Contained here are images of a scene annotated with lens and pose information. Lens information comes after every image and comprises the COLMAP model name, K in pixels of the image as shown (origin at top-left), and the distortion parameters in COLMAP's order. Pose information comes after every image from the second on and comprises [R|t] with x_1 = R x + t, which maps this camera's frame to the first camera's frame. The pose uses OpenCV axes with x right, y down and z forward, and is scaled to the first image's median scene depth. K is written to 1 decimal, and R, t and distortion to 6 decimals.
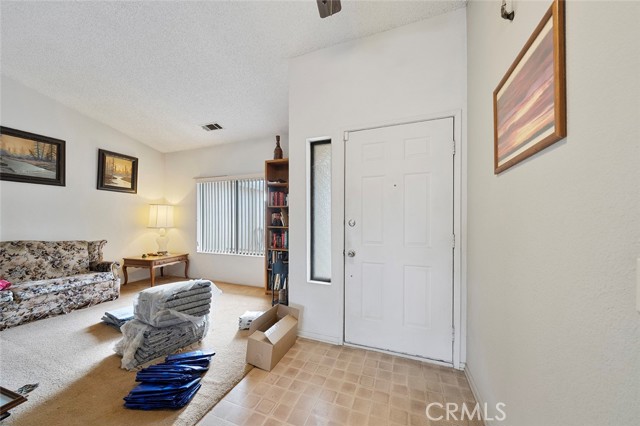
lens RADIAL K [[221.5, 0, 320.8], [0, 221.5, 219.2], [0, 0, 1]] dist [-0.001908, -0.000131]
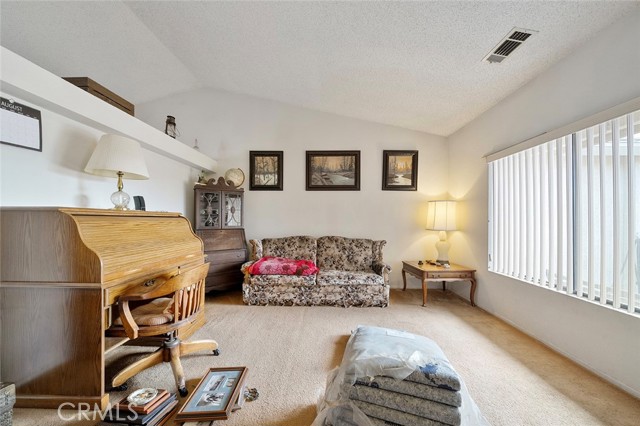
lens RADIAL K [[221.5, 0, 320.8], [0, 221.5, 219.2], [0, 0, 1]] dist [-0.001908, -0.000131]
pose [[0.322069, -0.001636, -0.946715, -0.143467], [0.000644, 0.999999, -0.001508, 0.000734], [0.946716, -0.000124, 0.322070, 0.441156]]
